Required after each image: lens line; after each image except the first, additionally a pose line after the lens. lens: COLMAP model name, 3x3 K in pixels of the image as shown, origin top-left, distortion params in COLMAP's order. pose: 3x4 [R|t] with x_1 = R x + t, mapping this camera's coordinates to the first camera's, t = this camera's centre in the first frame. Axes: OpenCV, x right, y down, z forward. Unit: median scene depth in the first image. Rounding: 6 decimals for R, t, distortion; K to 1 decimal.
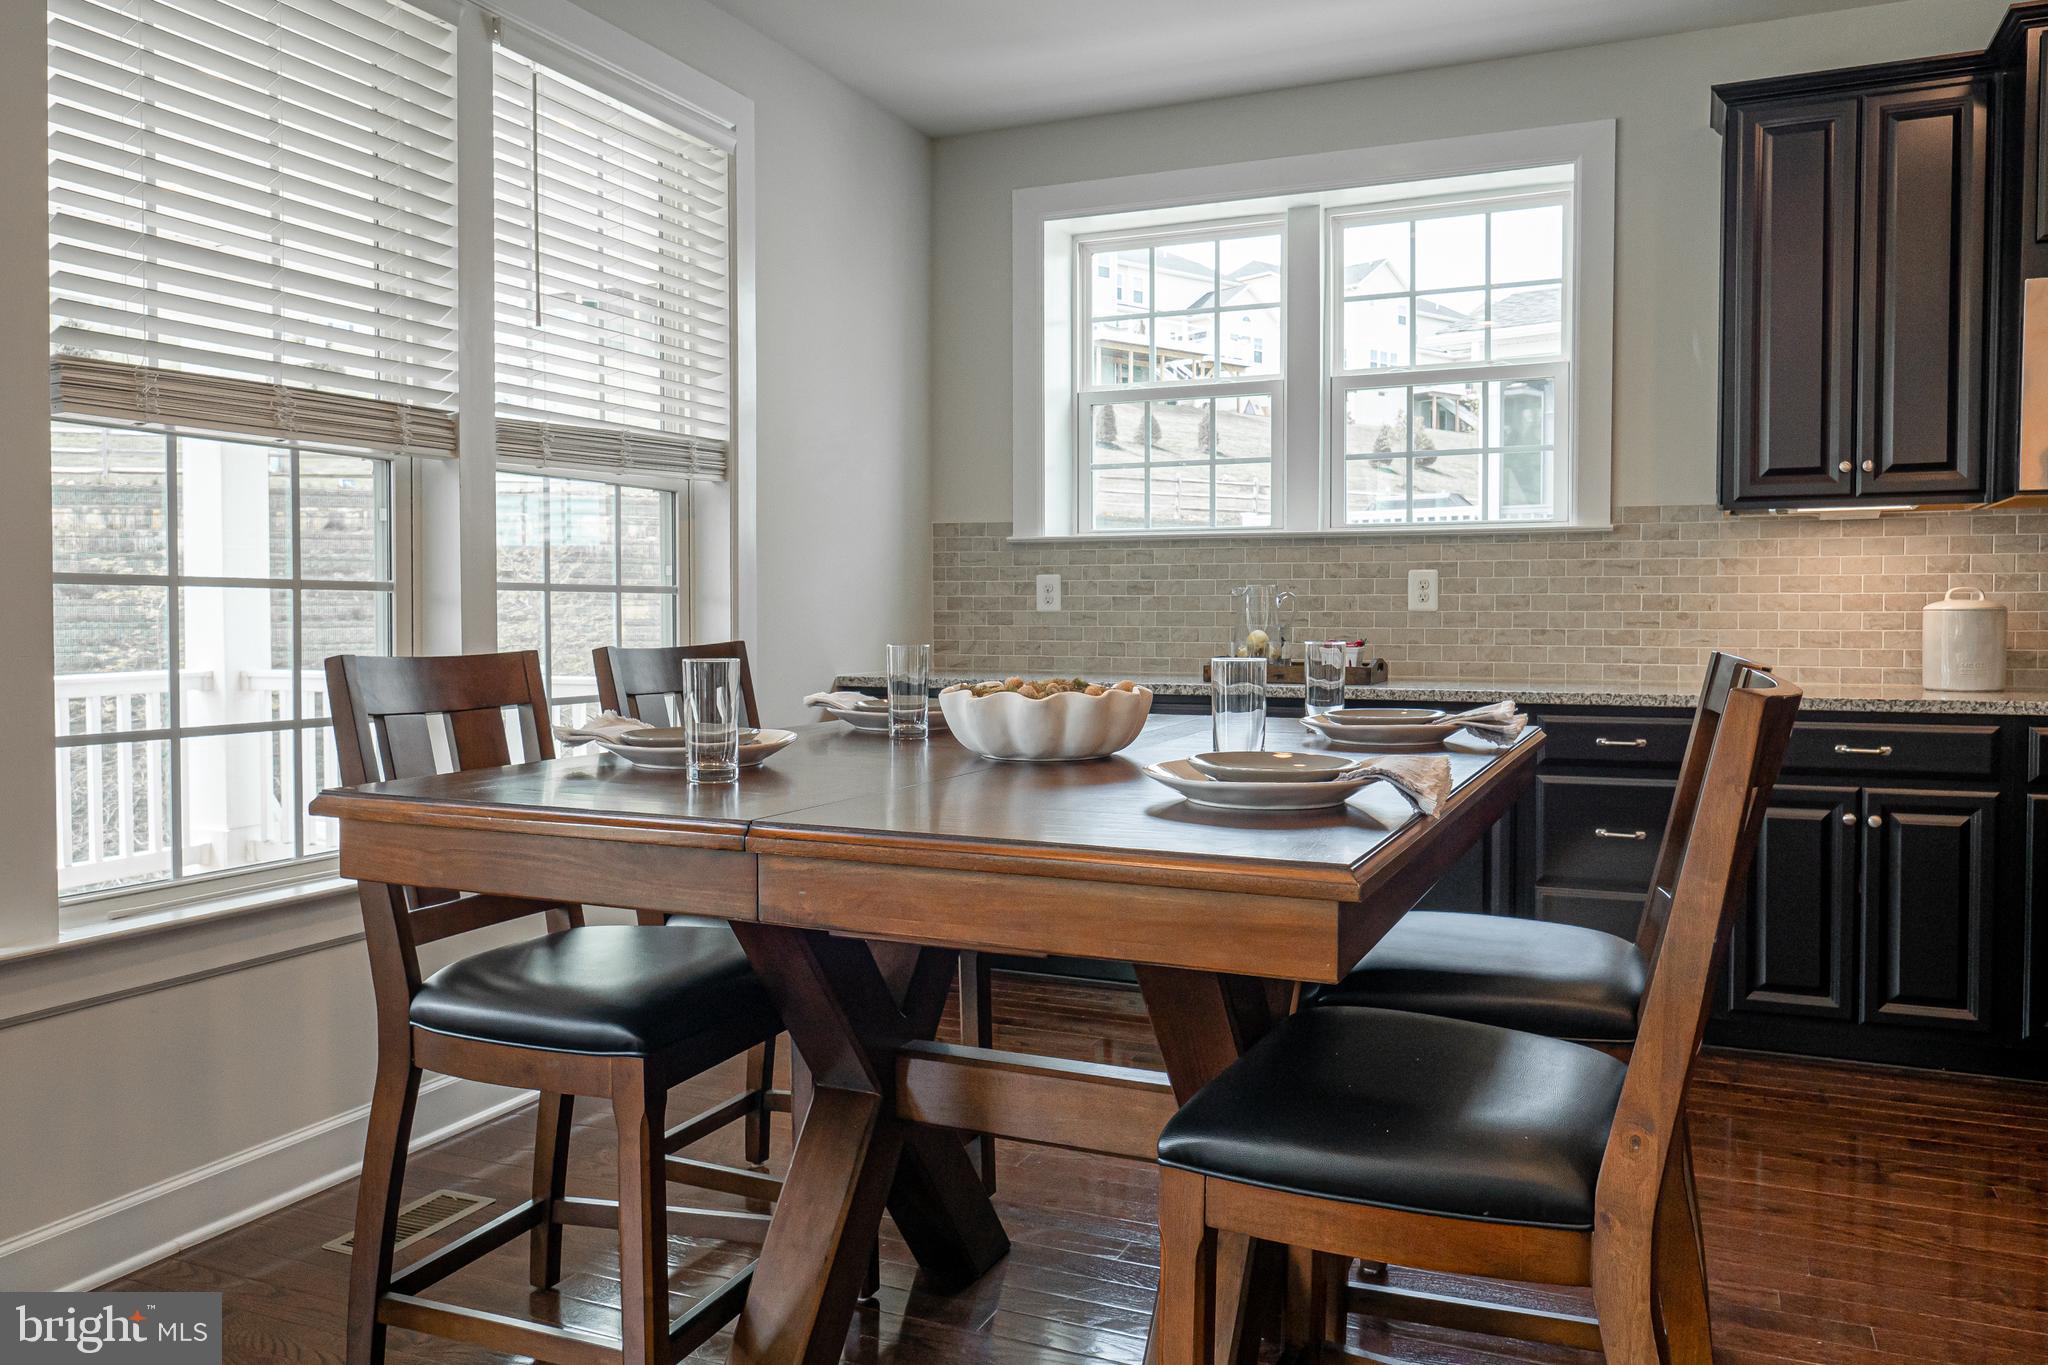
lens RADIAL K [[1535.9, 0, 1038.3], [0, 1535.9, 653.9], [0, 0, 1]] dist [0.006838, 0.009434]
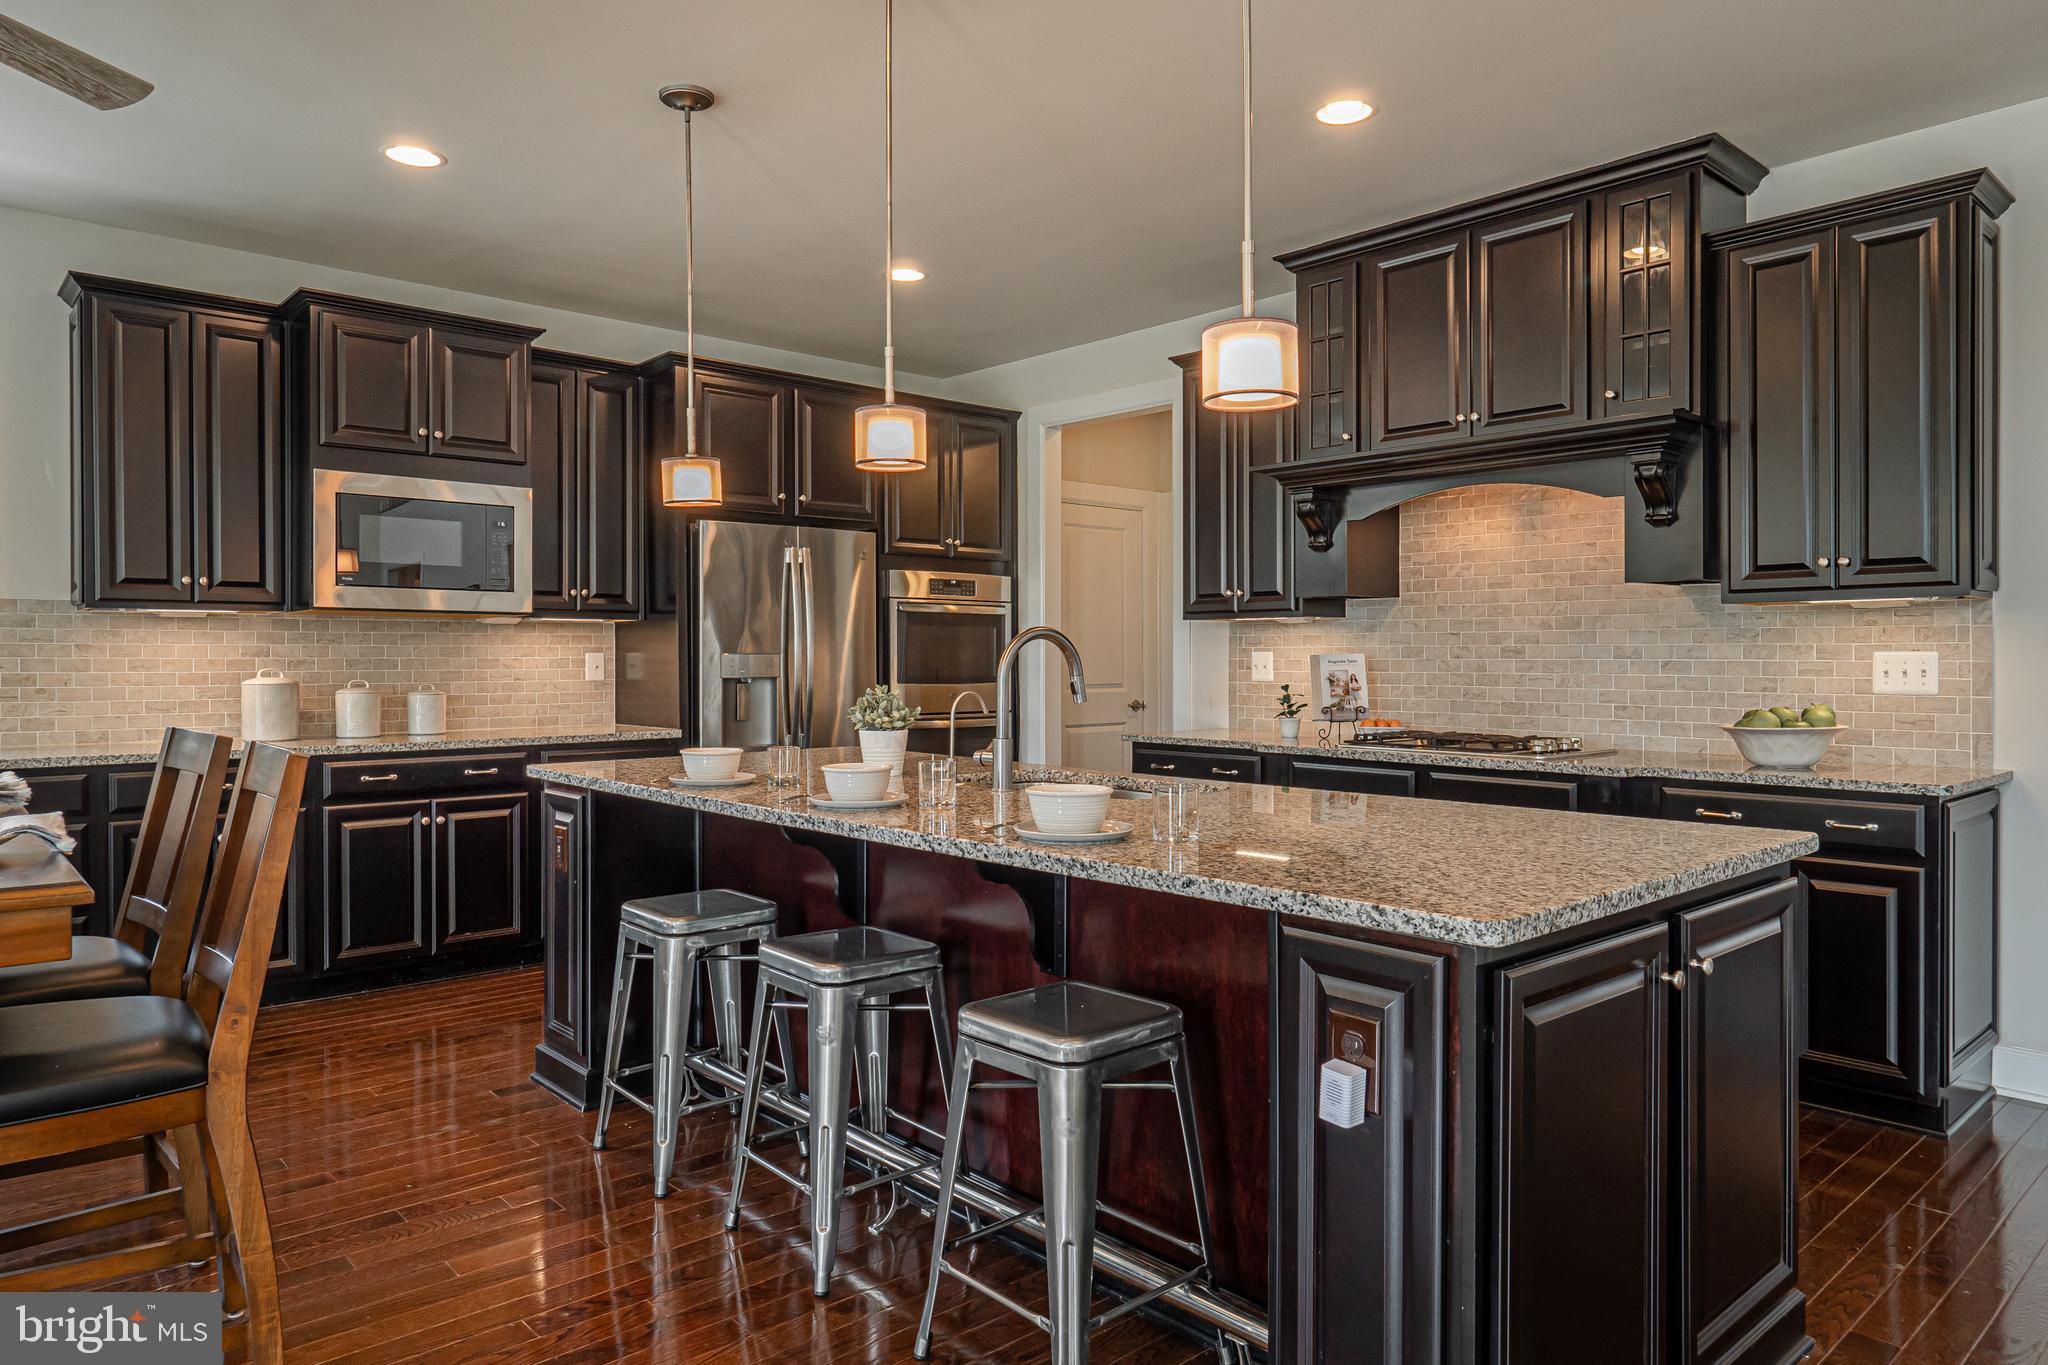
lens RADIAL K [[1277.2, 0, 1023.2], [0, 1277.2, 668.2], [0, 0, 1]] dist [-0.002259, -0.005775]
pose [[0.418386, -0.005079, 0.908255, -0.179600], [0.028553, 0.999564, -0.007563, -0.014175], [-0.907820, 0.029097, 0.418349, -0.129922]]
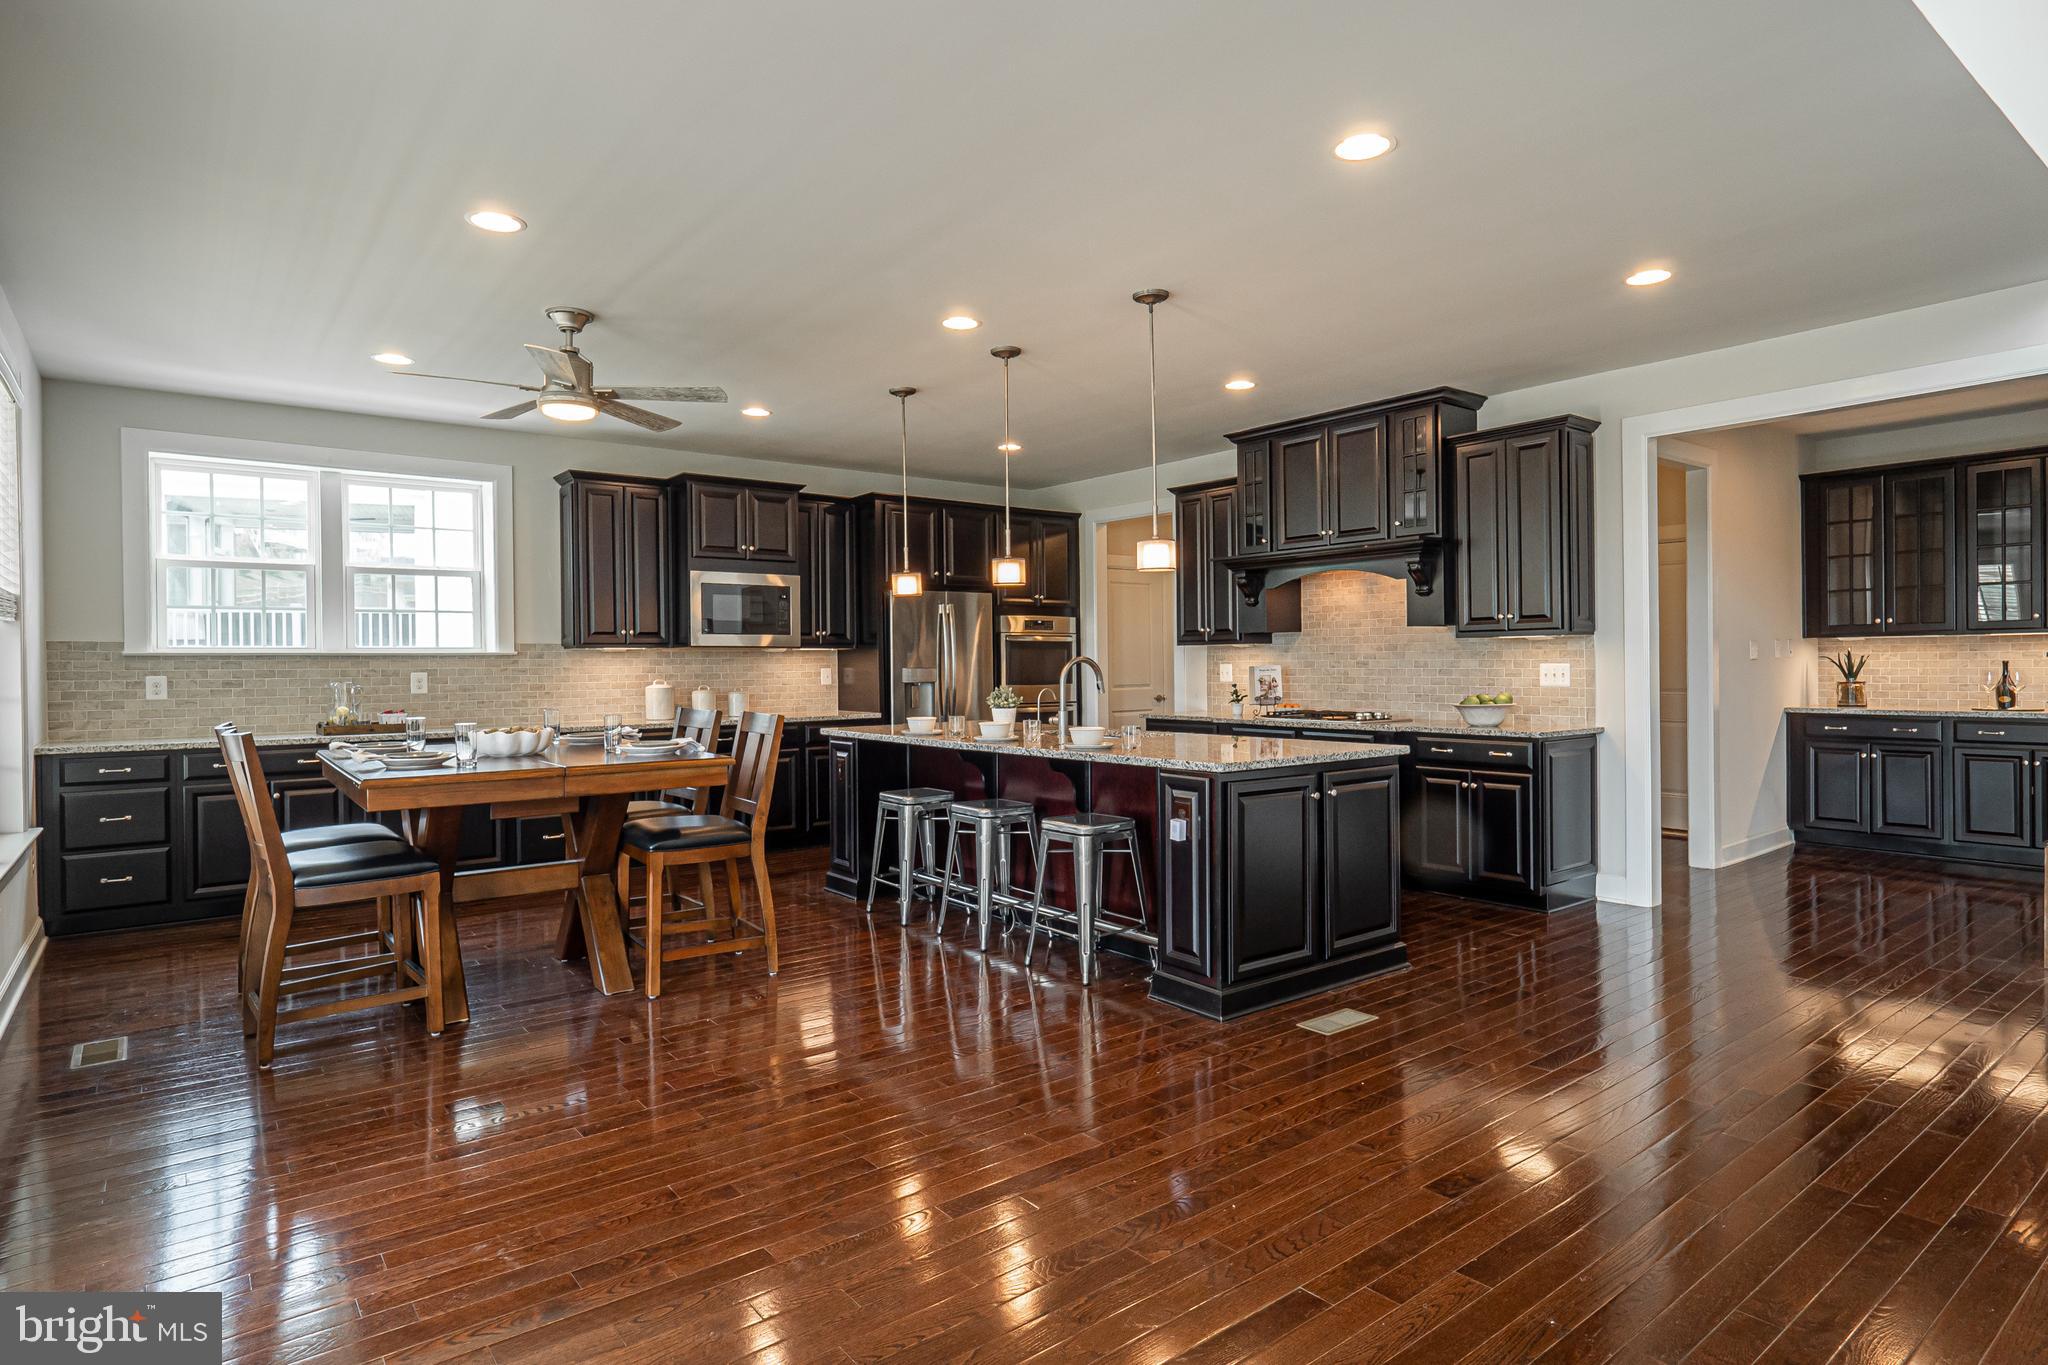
lens RADIAL K [[1082.8, 0, 1022.8], [0, 1082.8, 673.6], [0, 0, 1]] dist [-0.004143, -0.001027]
pose [[0.482891, -0.010386, 0.875619, -0.672839], [0.036865, 0.999284, -0.008477, -0.015047], [-0.874904, 0.036373, 0.482928, -0.395030]]
